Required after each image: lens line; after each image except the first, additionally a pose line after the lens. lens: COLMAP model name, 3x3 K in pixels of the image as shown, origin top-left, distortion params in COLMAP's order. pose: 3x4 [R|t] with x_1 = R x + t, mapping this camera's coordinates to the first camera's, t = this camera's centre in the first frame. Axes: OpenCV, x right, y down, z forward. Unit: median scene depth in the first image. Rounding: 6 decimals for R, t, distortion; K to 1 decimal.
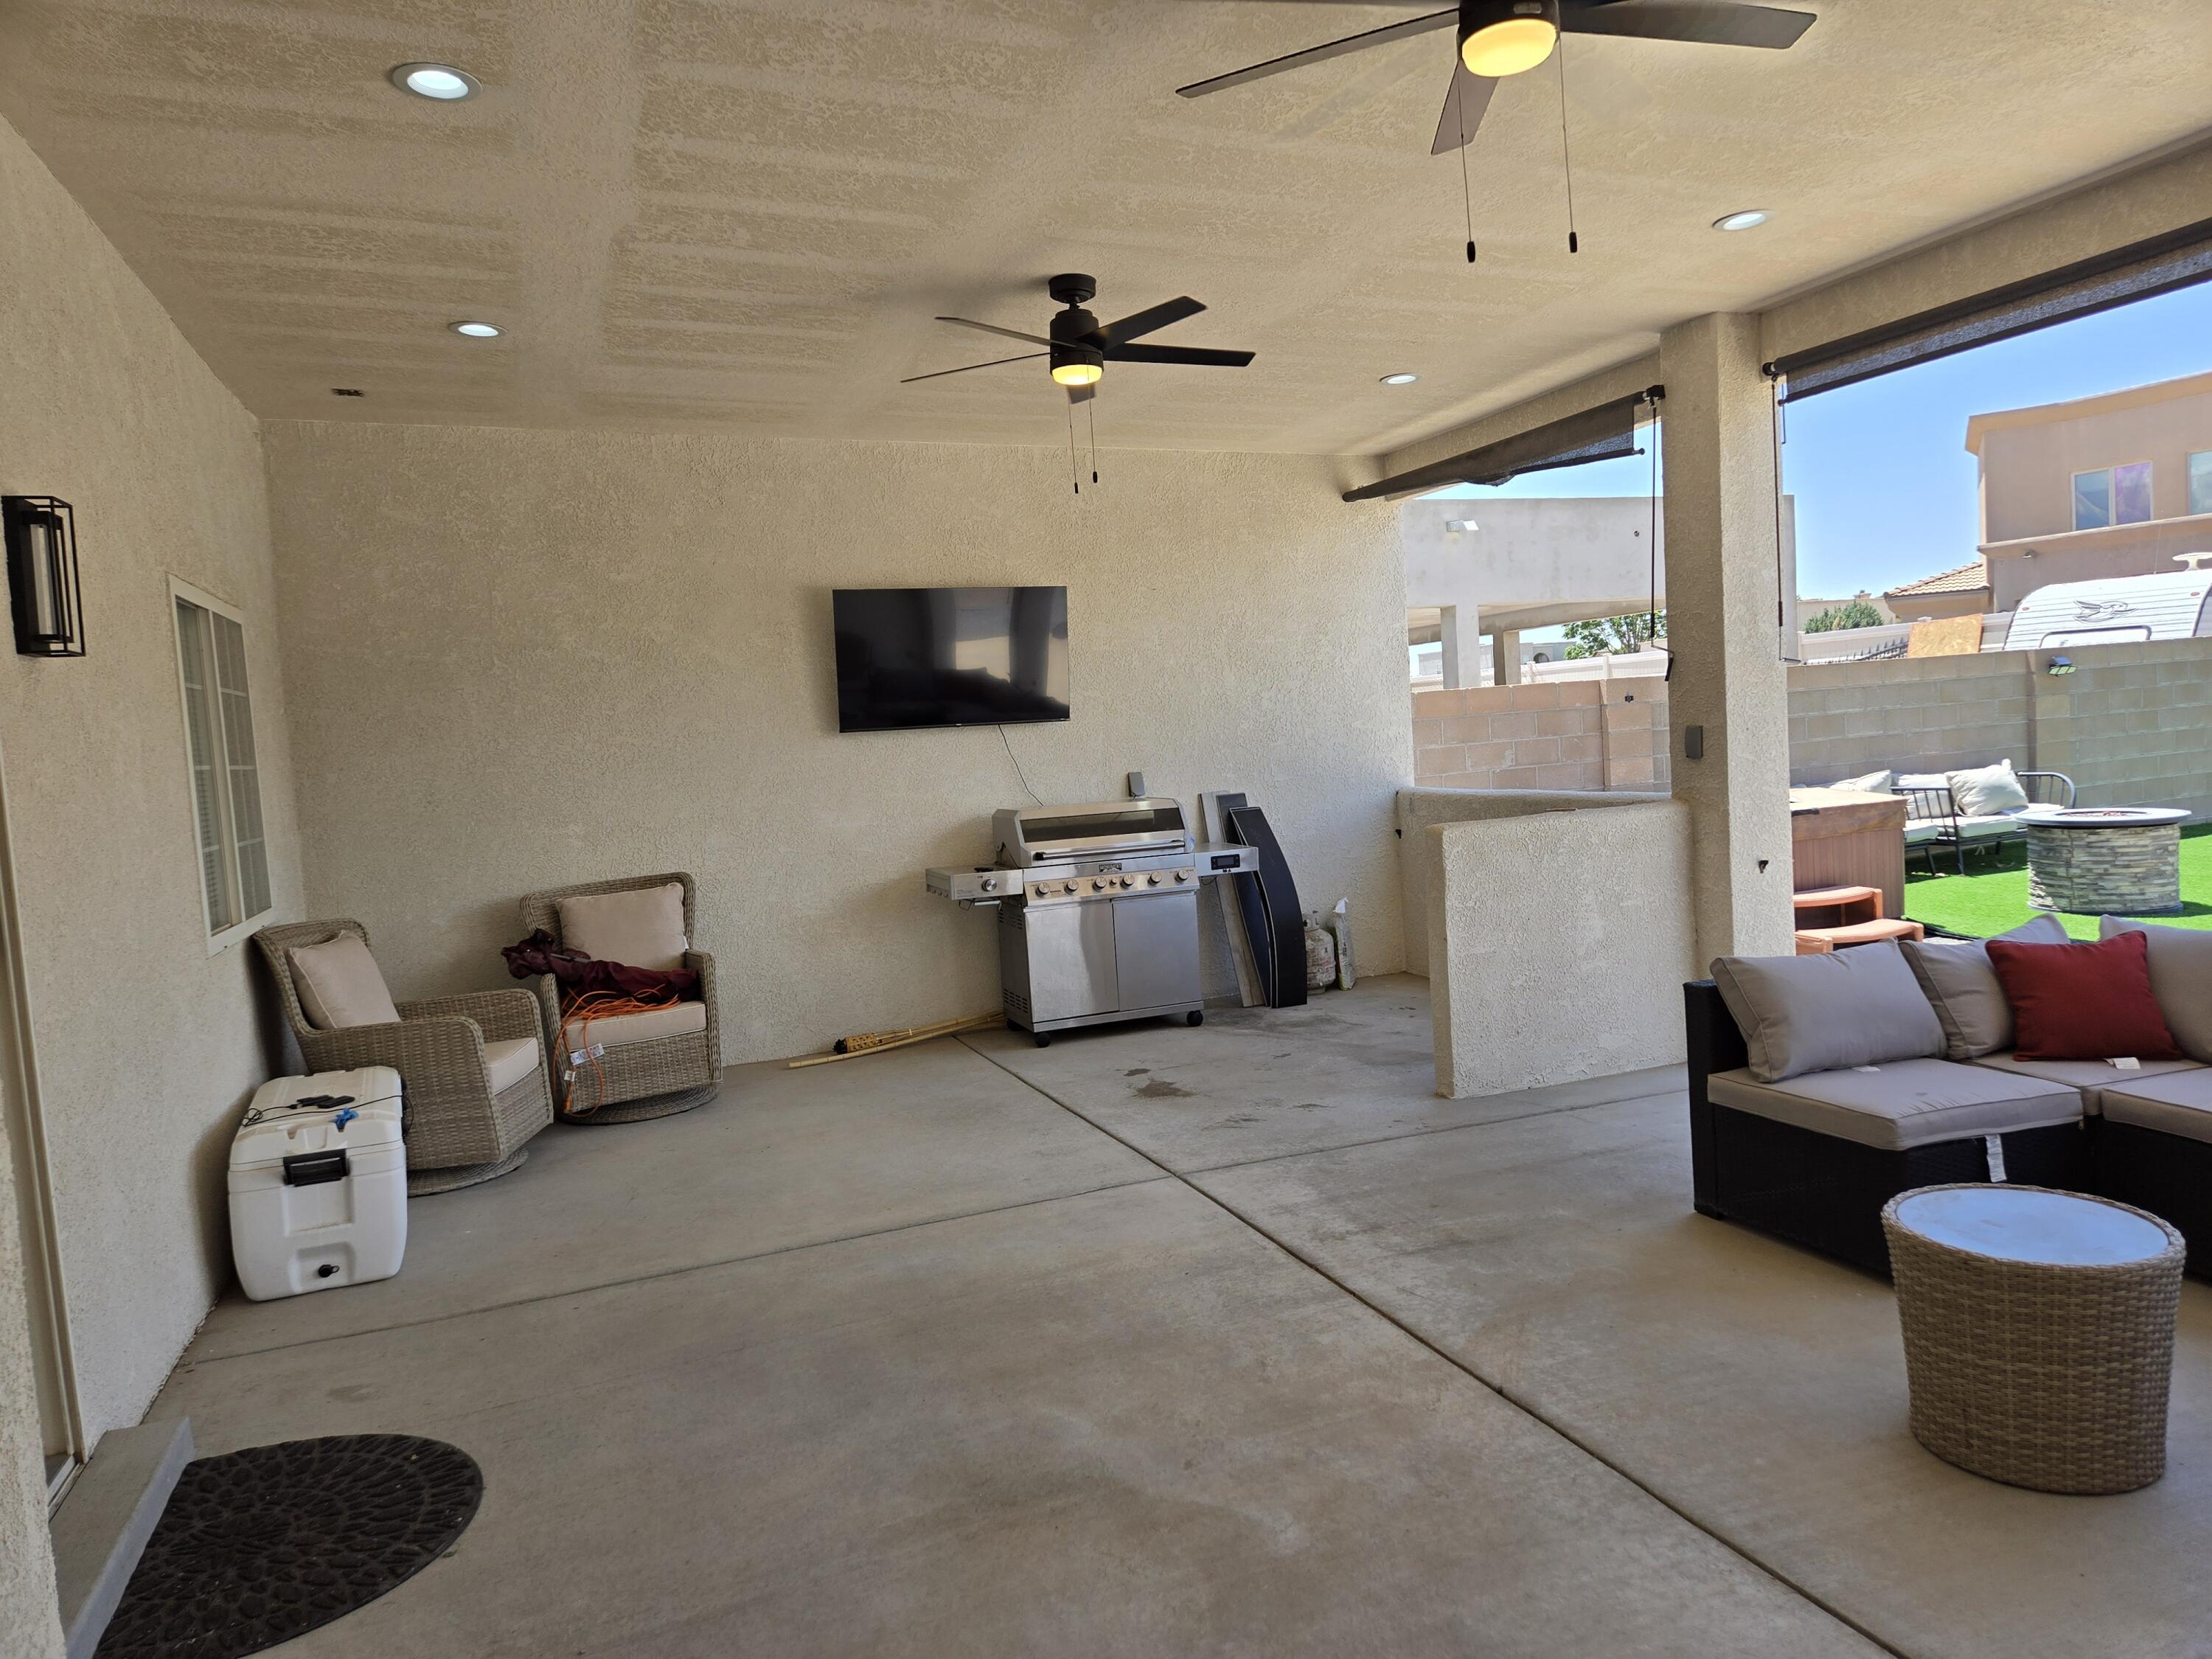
lens RADIAL K [[1470.9, 0, 1120.3], [0, 1470.9, 832.5], [0, 0, 1]] dist [0.084043, -0.070227]
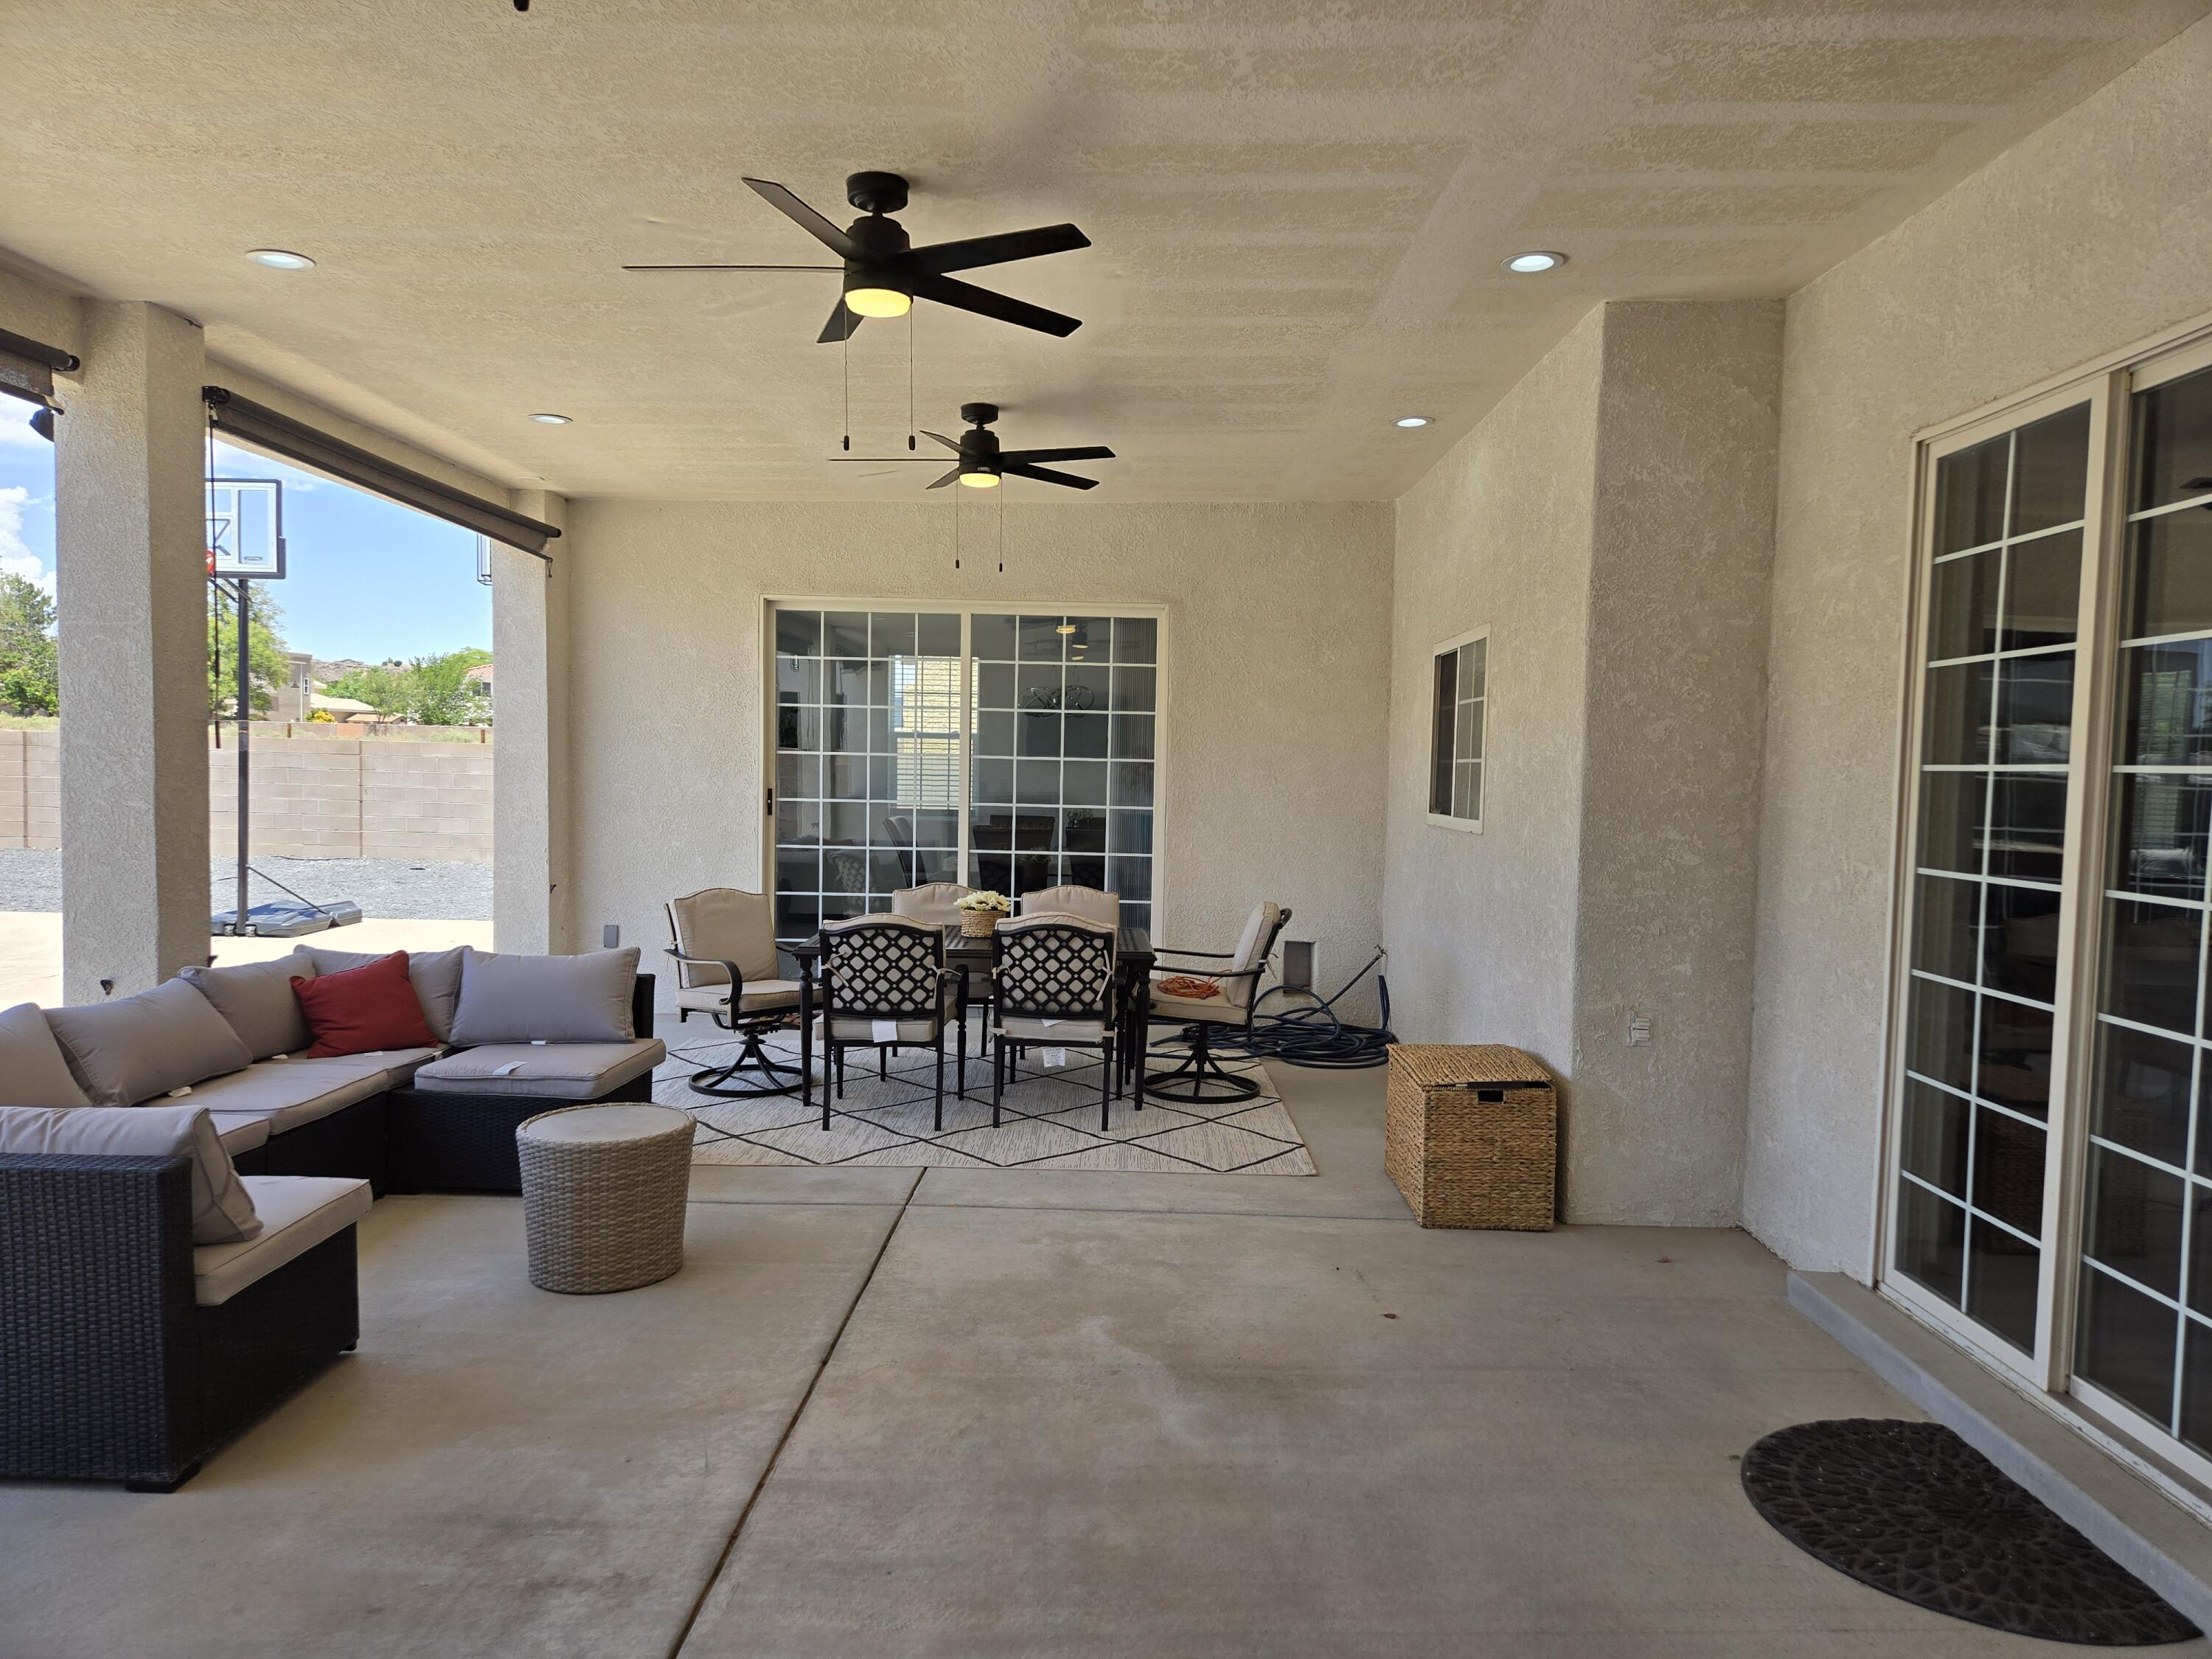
lens RADIAL K [[1470.9, 0, 1122.4], [0, 1470.9, 839.1], [0, 0, 1]] dist [0.084043, -0.070227]
pose [[-0.929465, 0.022738, 0.368209, -0.226138], [0.060904, 0.993861, 0.092365, -0.068030], [-0.363849, 0.108276, -0.925144, 1.117434]]
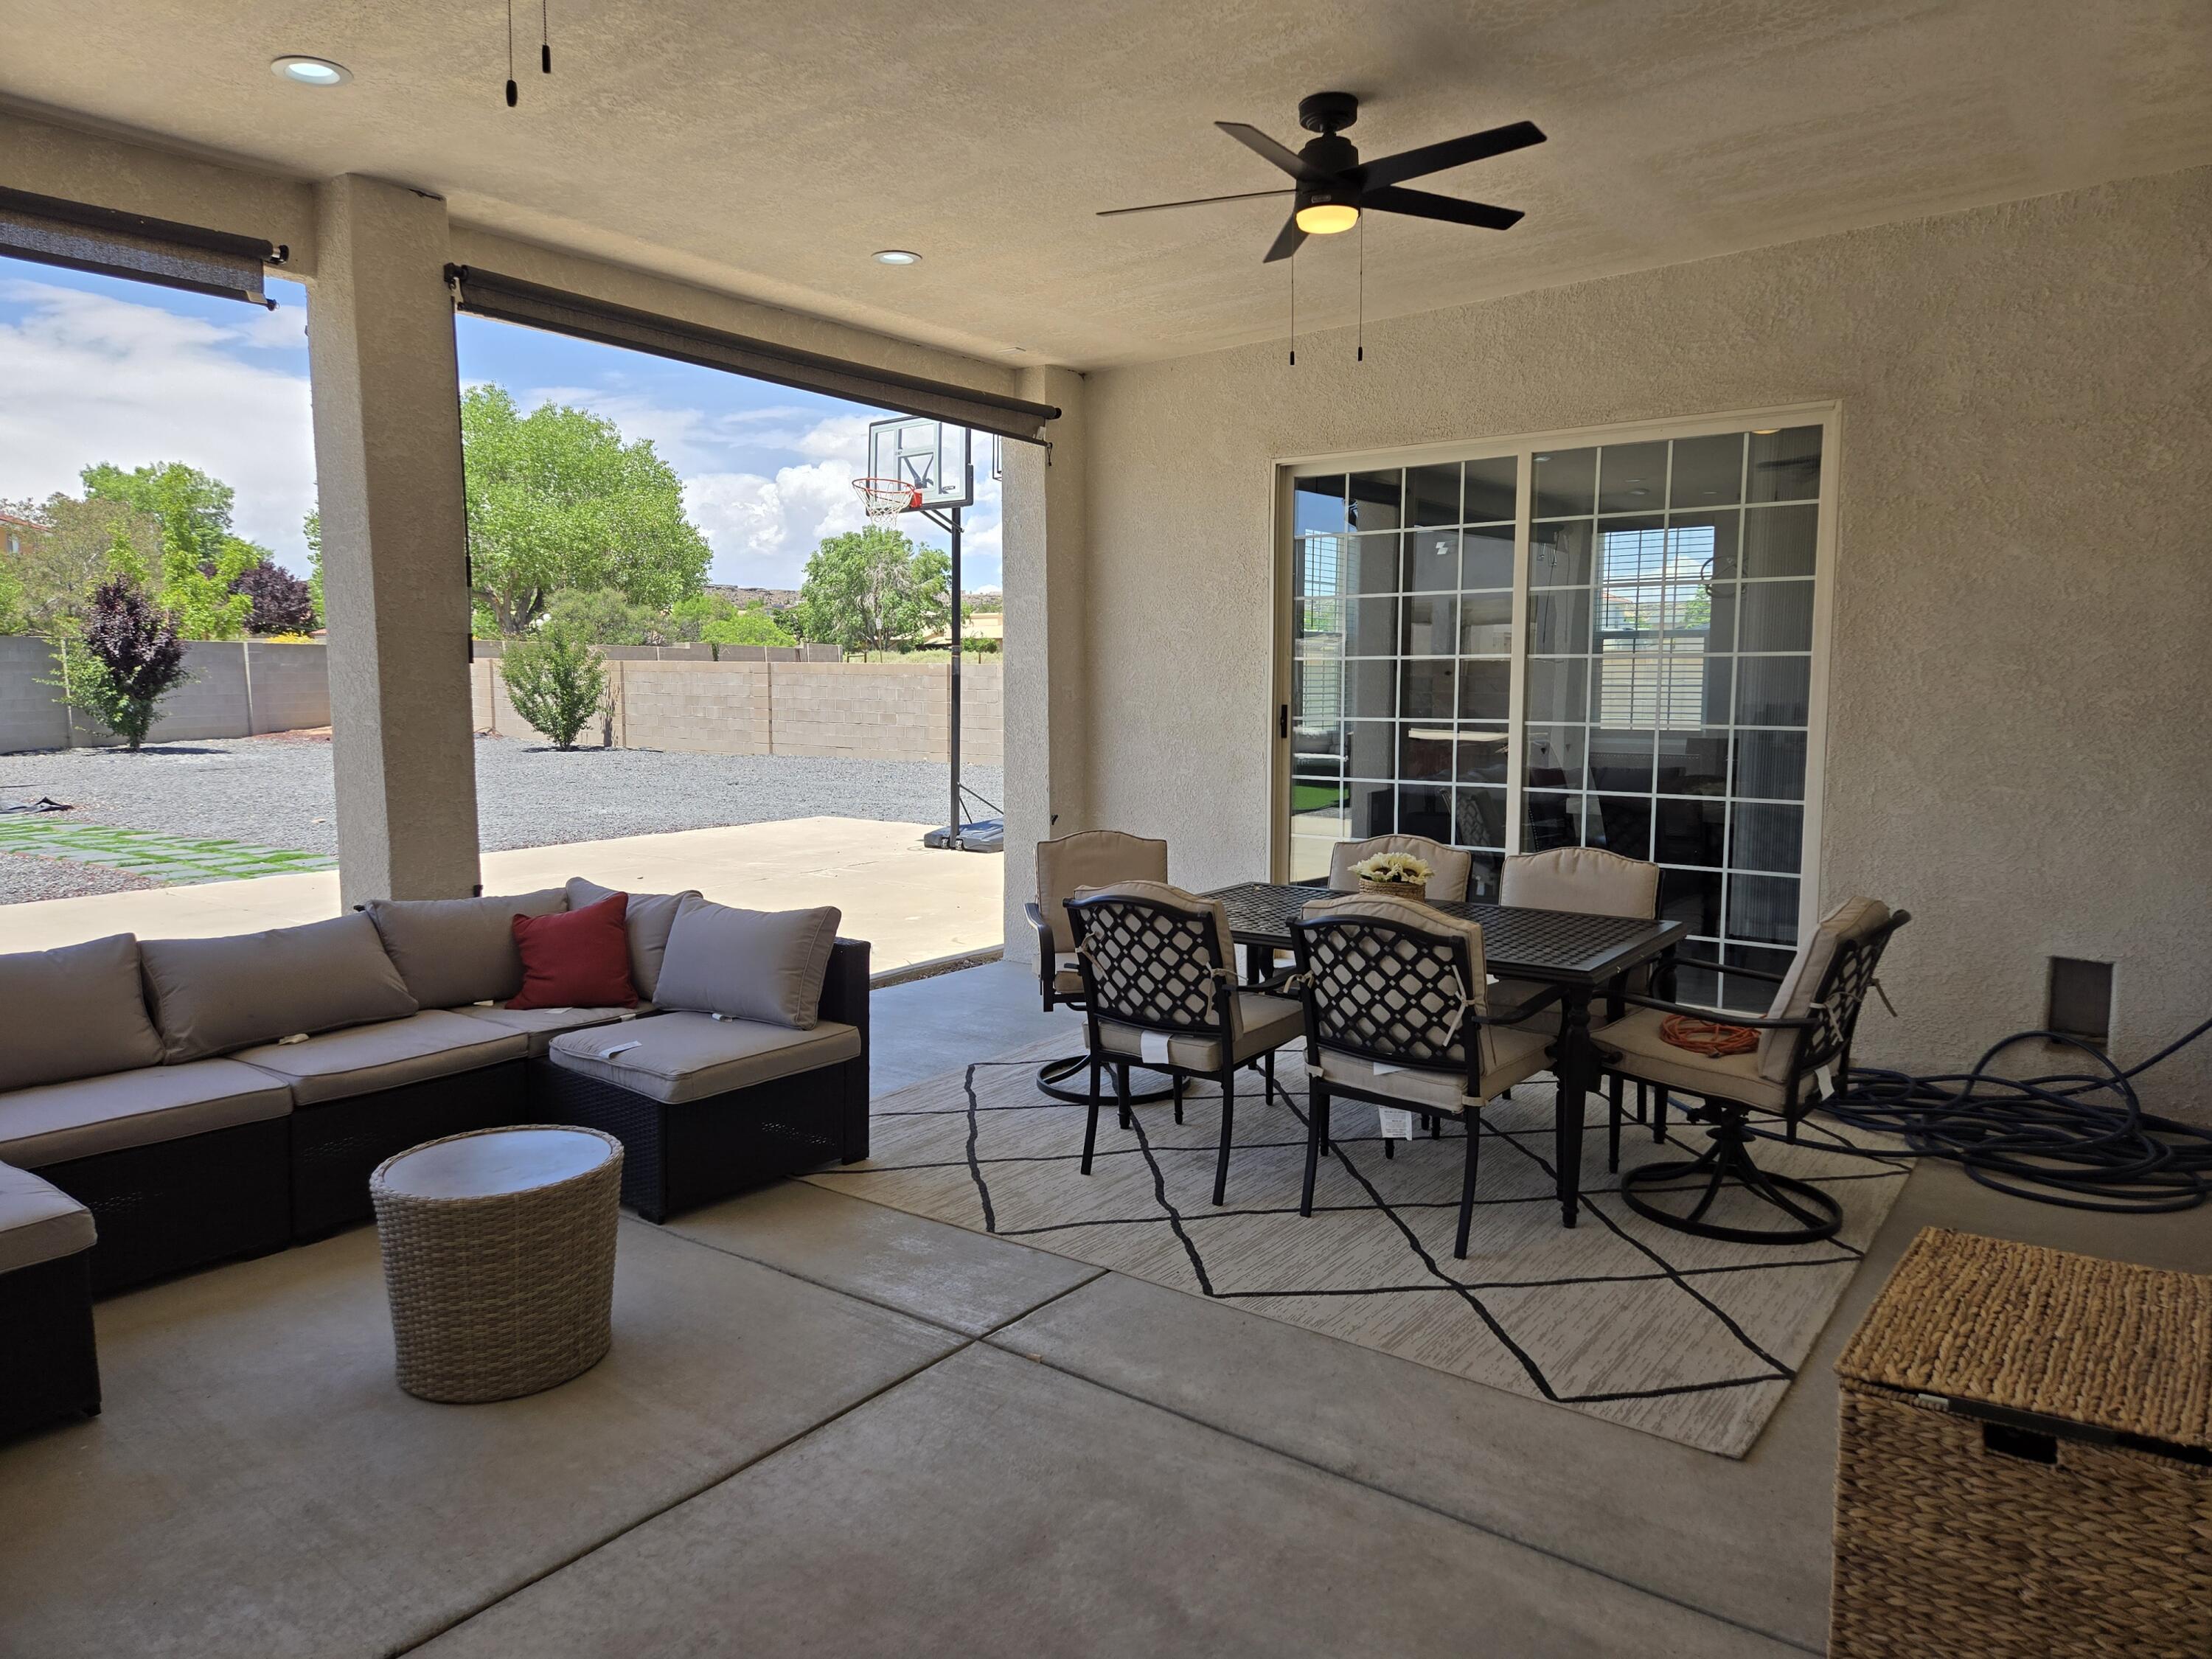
lens RADIAL K [[1470.9, 0, 1114.6], [0, 1470.9, 824.7], [0, 0, 1]] dist [0.084043, -0.070227]
pose [[-0.530739, -0.025368, 0.847155, -0.288513], [0.090102, 0.992199, 0.086159, -0.020226], [-0.842732, 0.122058, -0.524313, 0.599759]]
